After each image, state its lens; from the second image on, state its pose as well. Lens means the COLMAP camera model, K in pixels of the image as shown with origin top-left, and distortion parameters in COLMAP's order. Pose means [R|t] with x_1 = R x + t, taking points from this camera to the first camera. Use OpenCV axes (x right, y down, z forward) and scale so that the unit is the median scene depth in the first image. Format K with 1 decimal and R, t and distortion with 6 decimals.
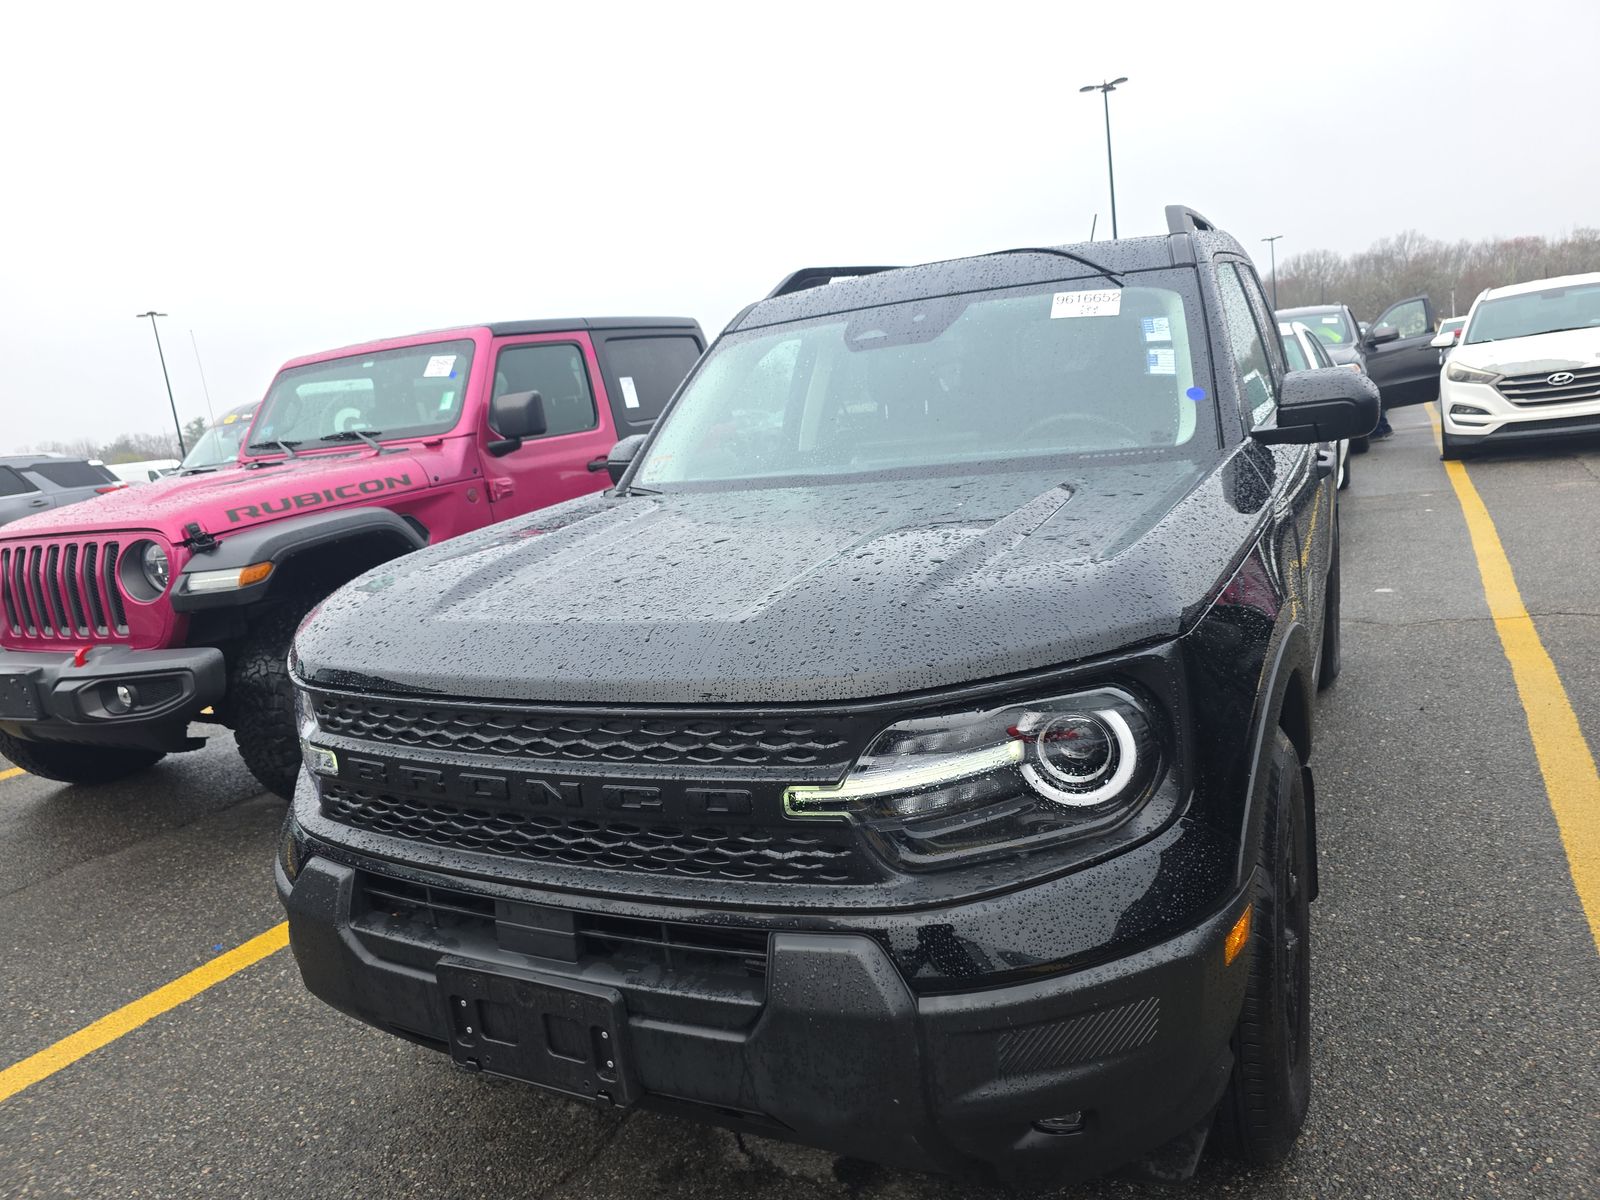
lens RADIAL K [[1060.4, 0, 800.0], [0, 1060.4, 600.0], [0, 0, 1]] dist [0.044636, -0.043826]
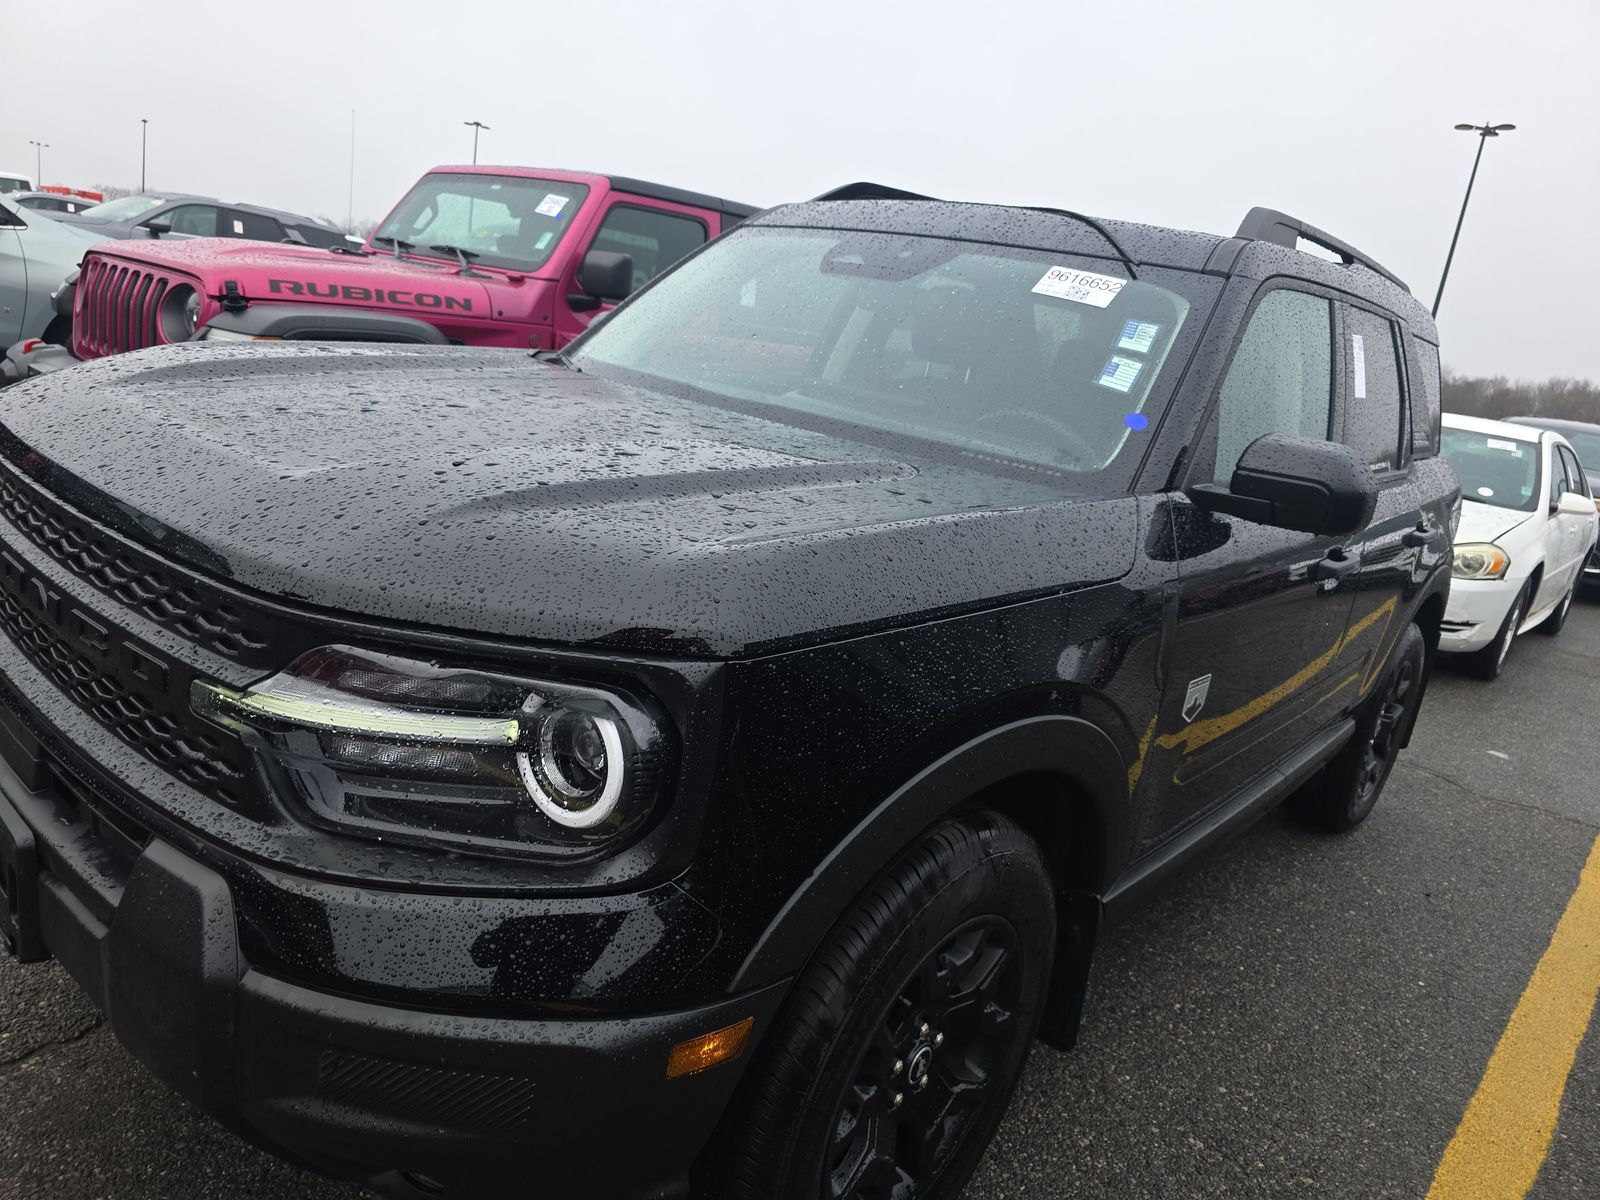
lens RADIAL K [[1060.4, 0, 800.0], [0, 1060.4, 600.0], [0, 0, 1]] dist [0.044636, -0.043826]
pose [[0.933392, 0.317769, -0.166738, 0.262371], [-0.308622, 0.947909, 0.078873, -0.042378], [0.183116, -0.022160, 0.982842, 0.132569]]
